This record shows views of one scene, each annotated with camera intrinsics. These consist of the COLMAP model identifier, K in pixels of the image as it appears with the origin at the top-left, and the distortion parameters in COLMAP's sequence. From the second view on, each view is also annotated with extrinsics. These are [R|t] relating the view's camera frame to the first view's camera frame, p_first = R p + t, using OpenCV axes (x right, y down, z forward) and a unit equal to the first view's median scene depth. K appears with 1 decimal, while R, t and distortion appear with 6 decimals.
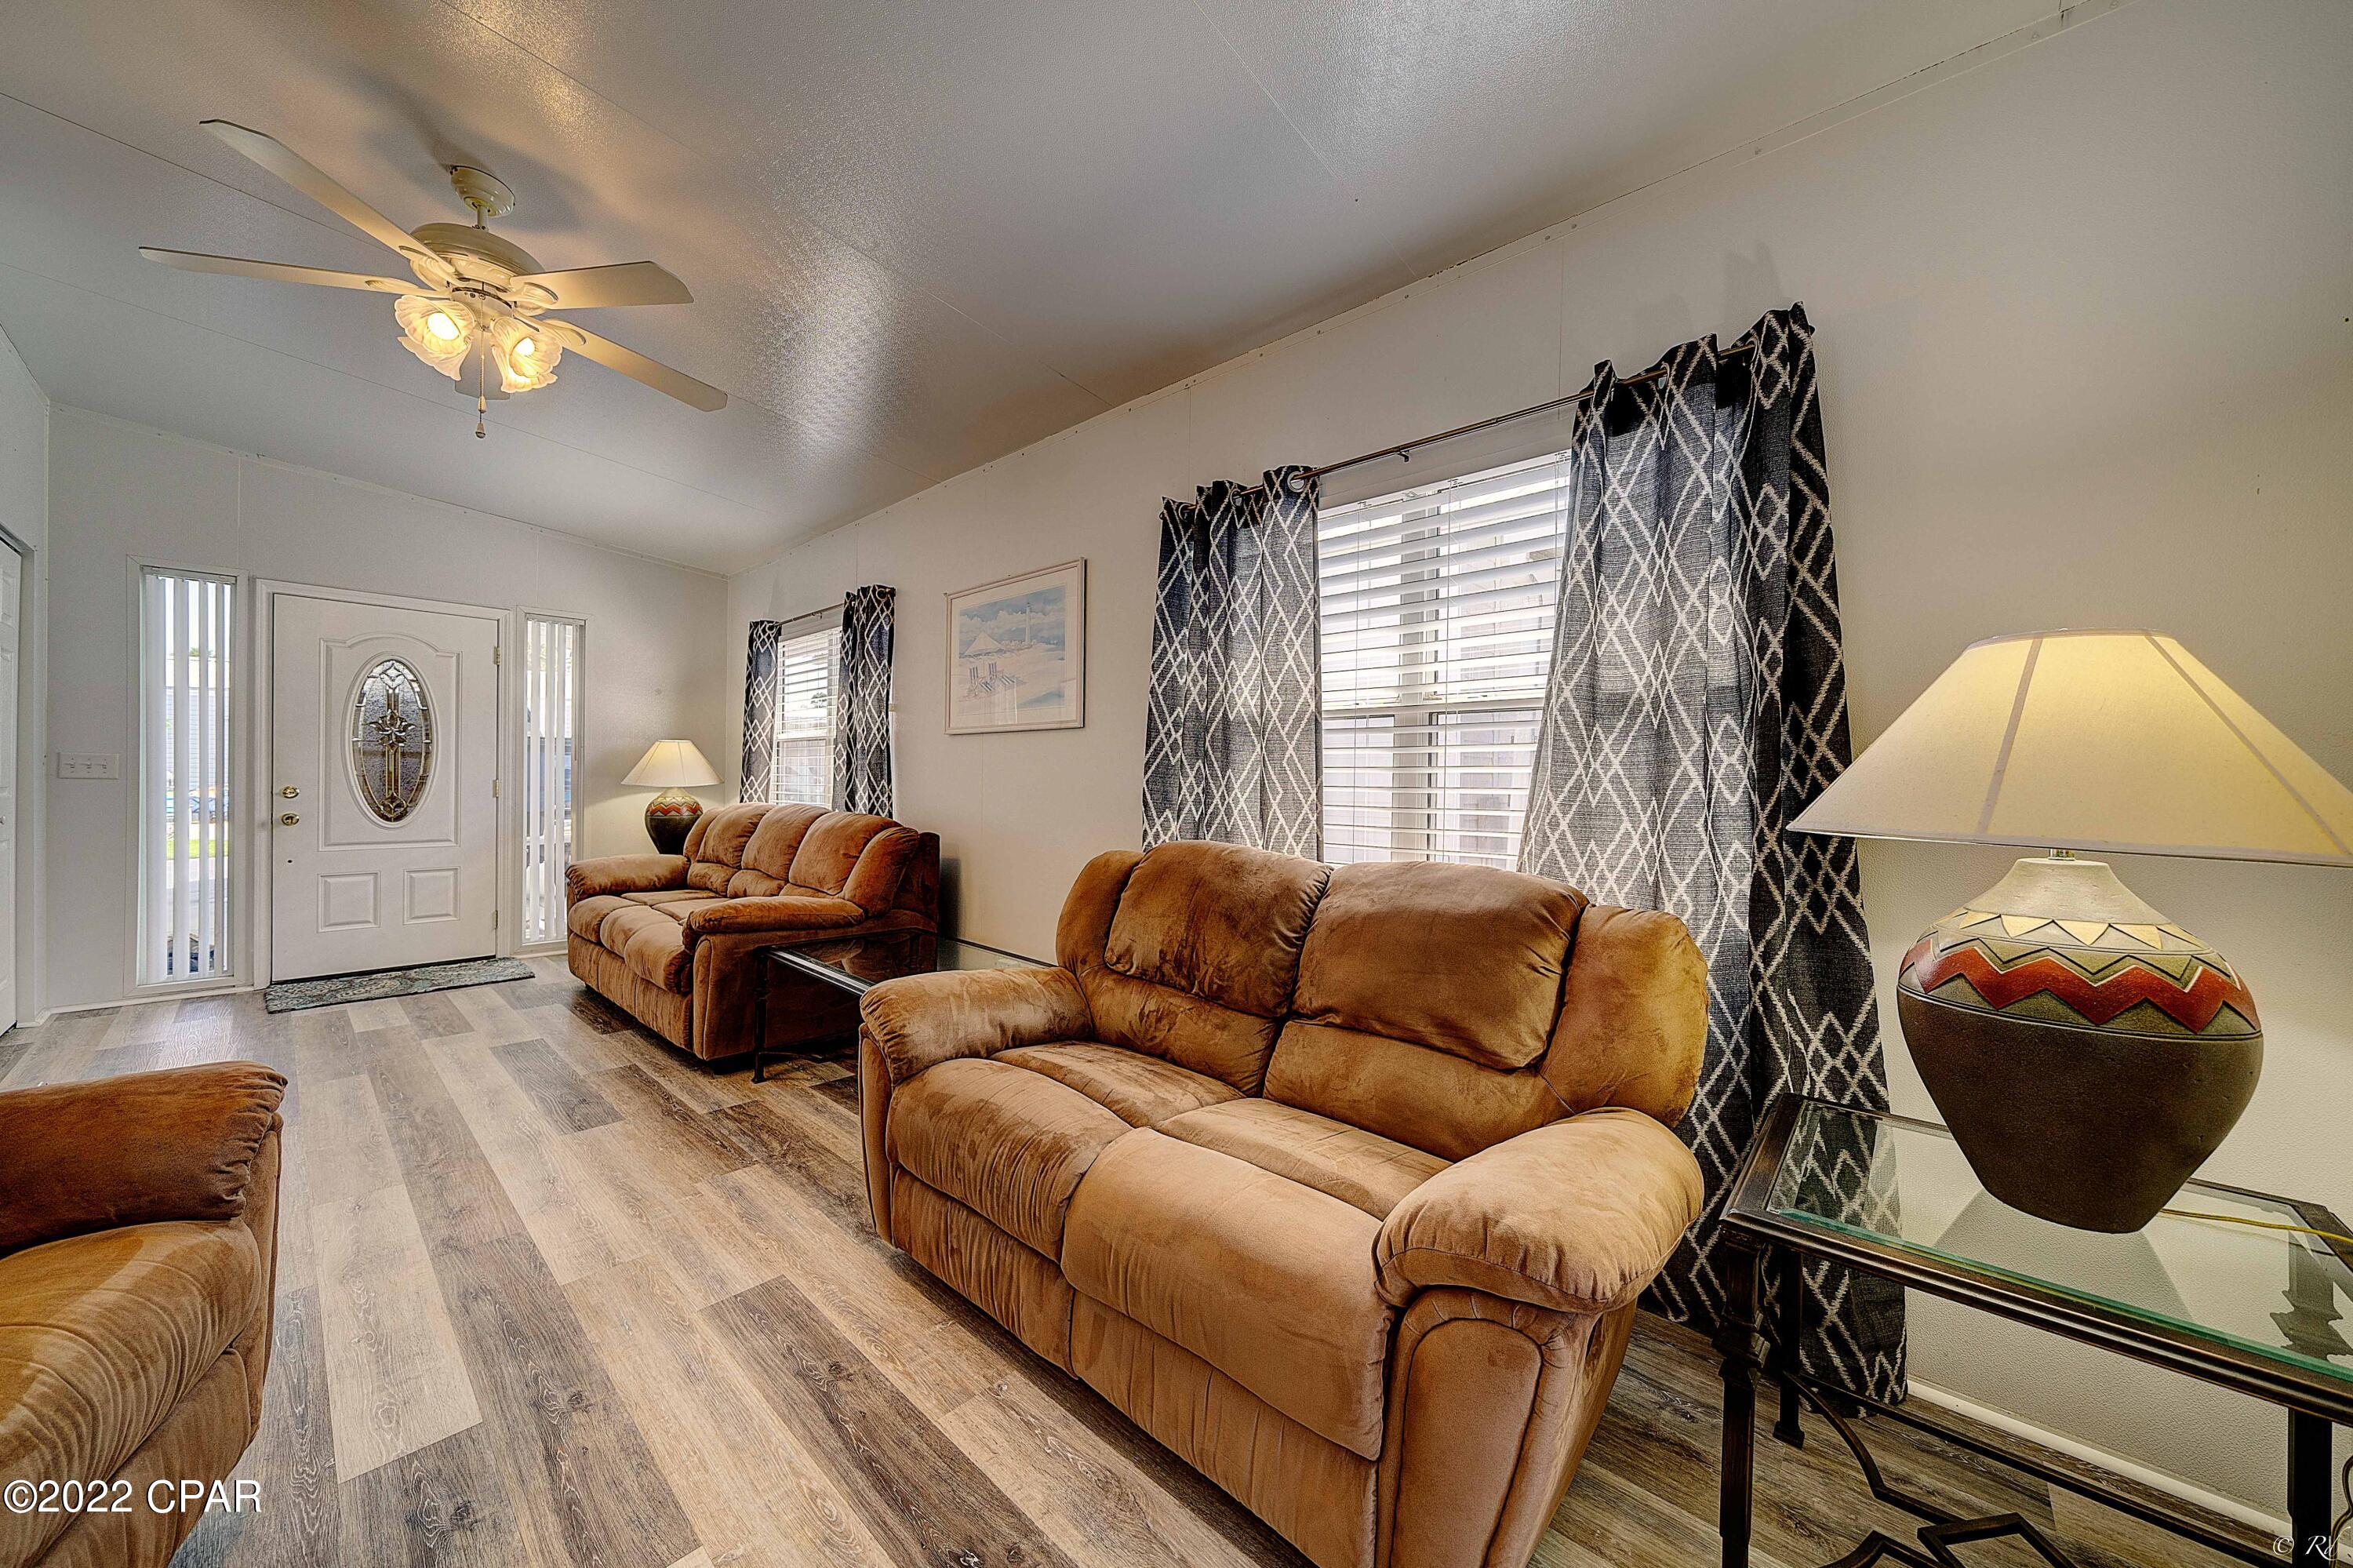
lens RADIAL K [[820.4, 0, 1183.5], [0, 820.4, 787.1], [0, 0, 1]] dist [-0.001225, -0.000421]
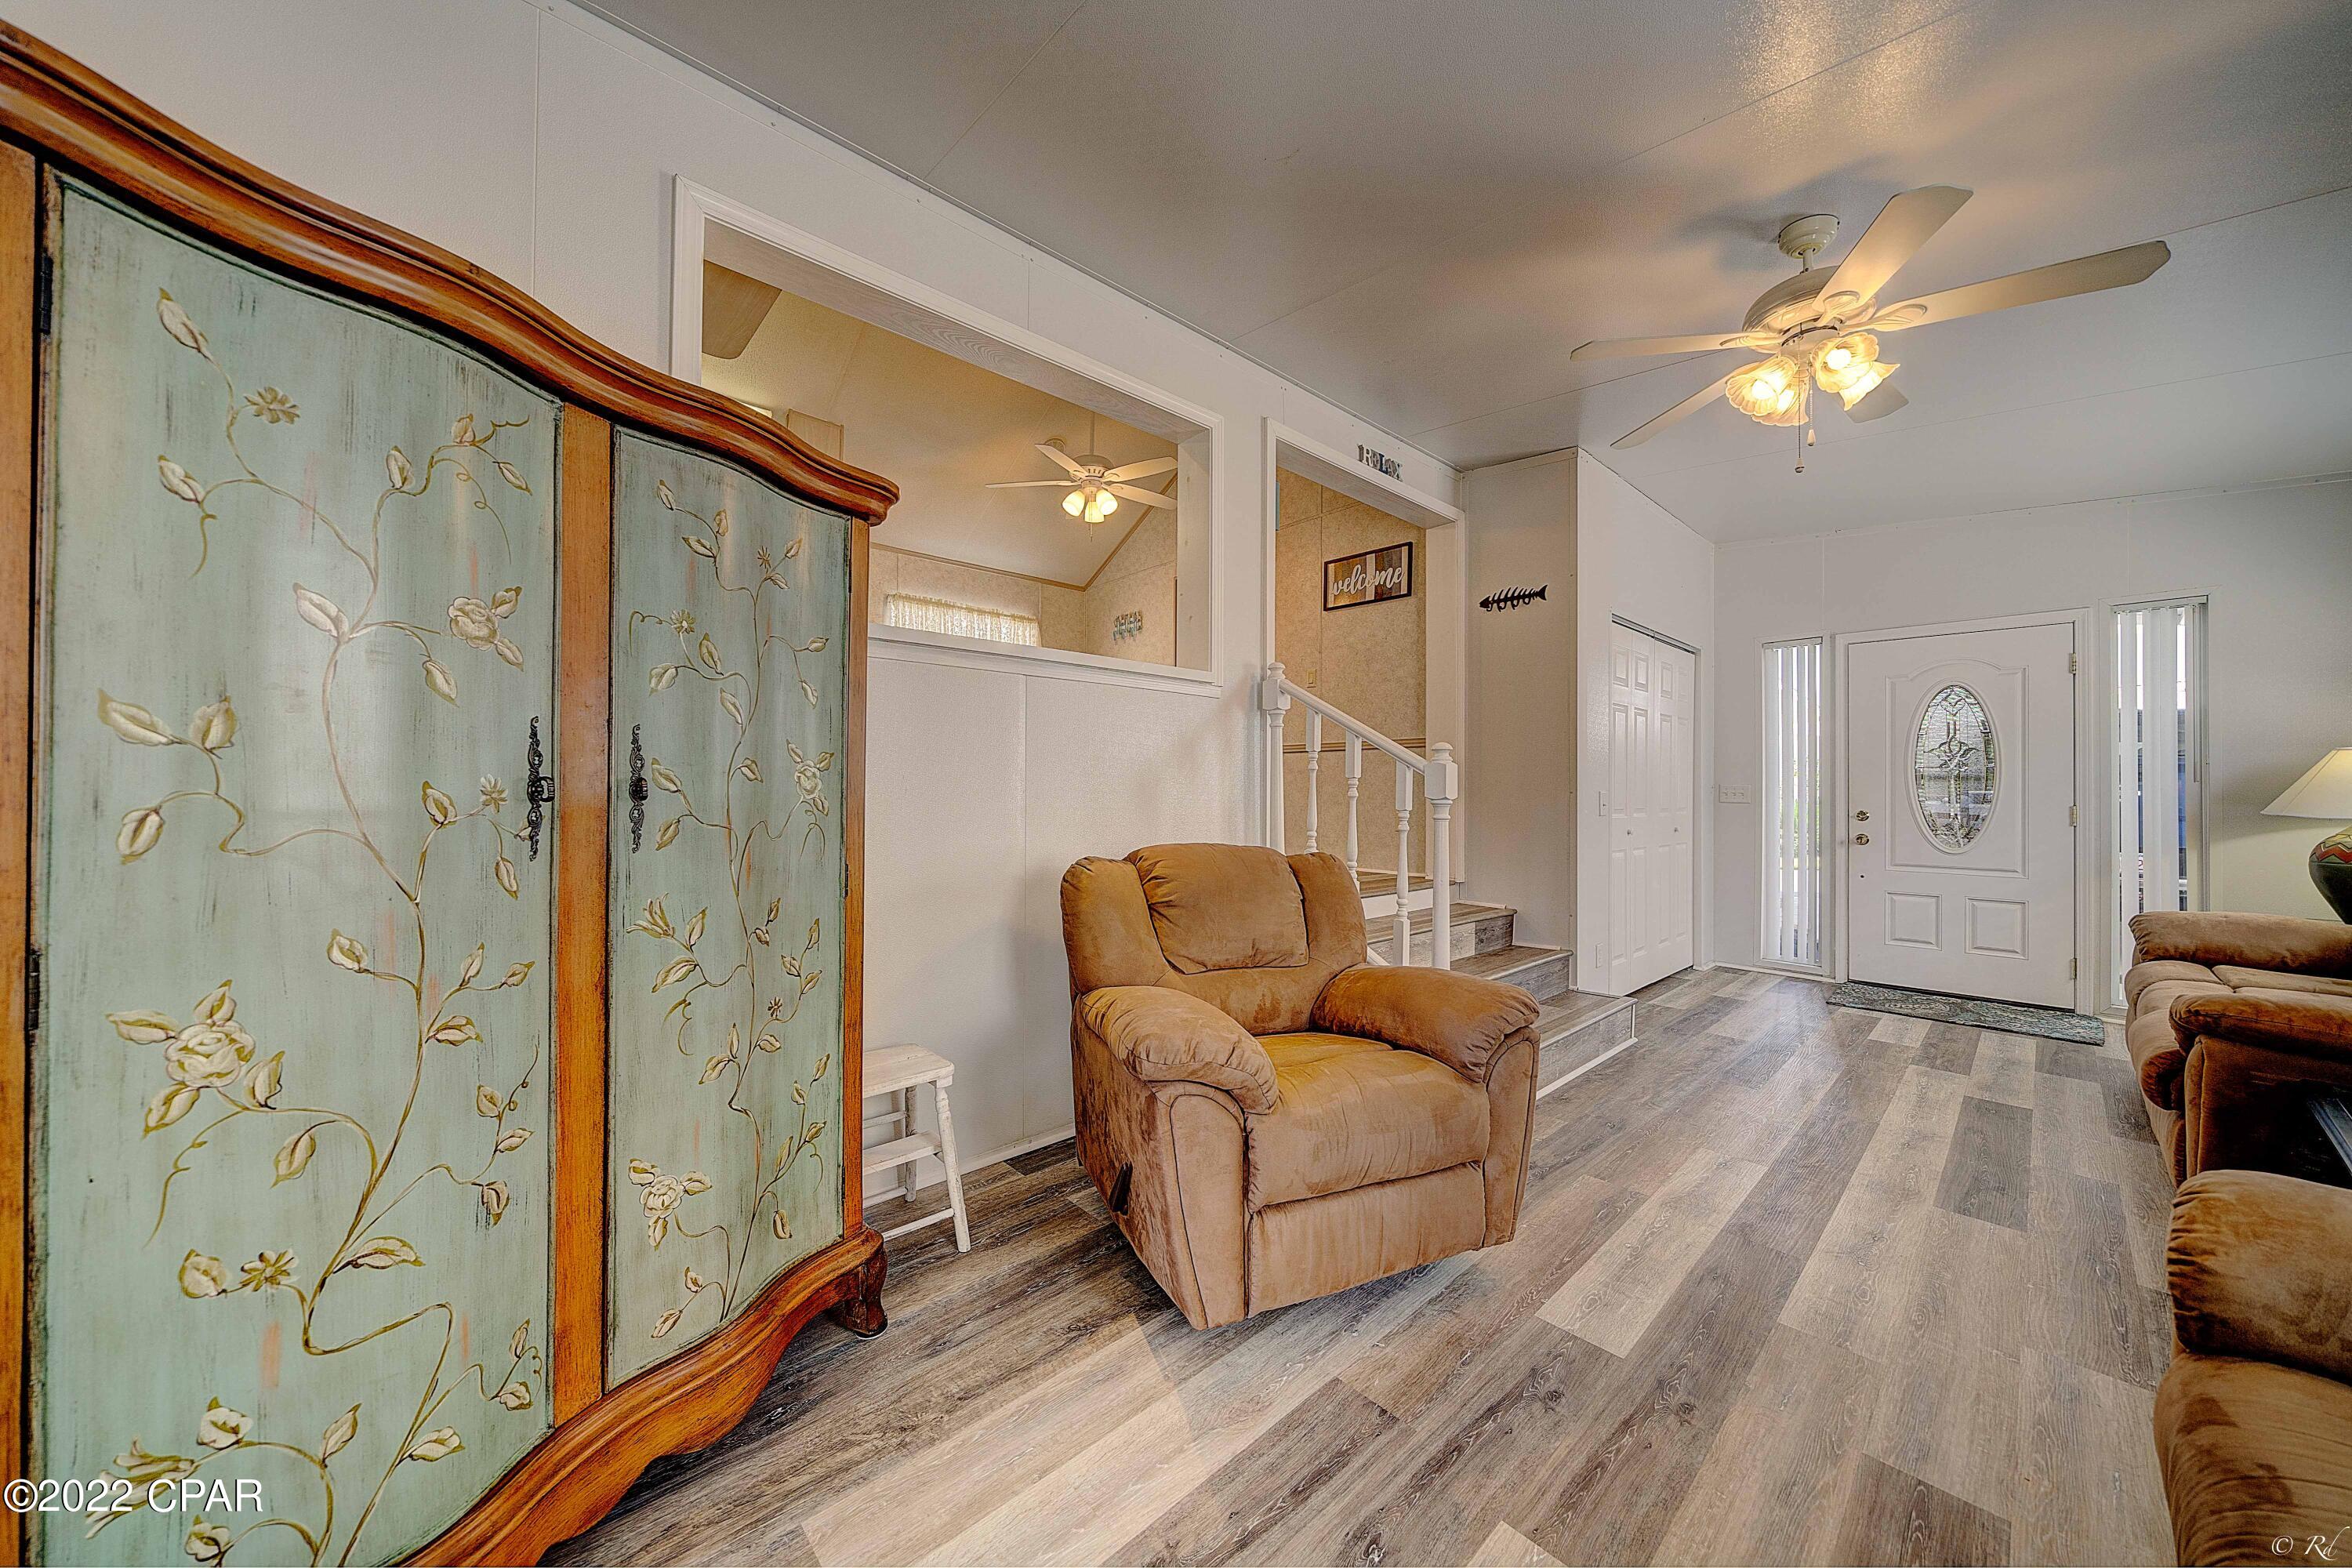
lens RADIAL K [[820.1, 0, 1188.6], [0, 820.1, 790.9], [0, 0, 1]] dist [-0.001225, -0.000421]
pose [[-0.095645, -0.013068, -0.995330, 0.225487], [-0.017100, 0.999788, -0.011483, 0.001542], [0.995269, 0.015922, -0.095848, 0.310413]]
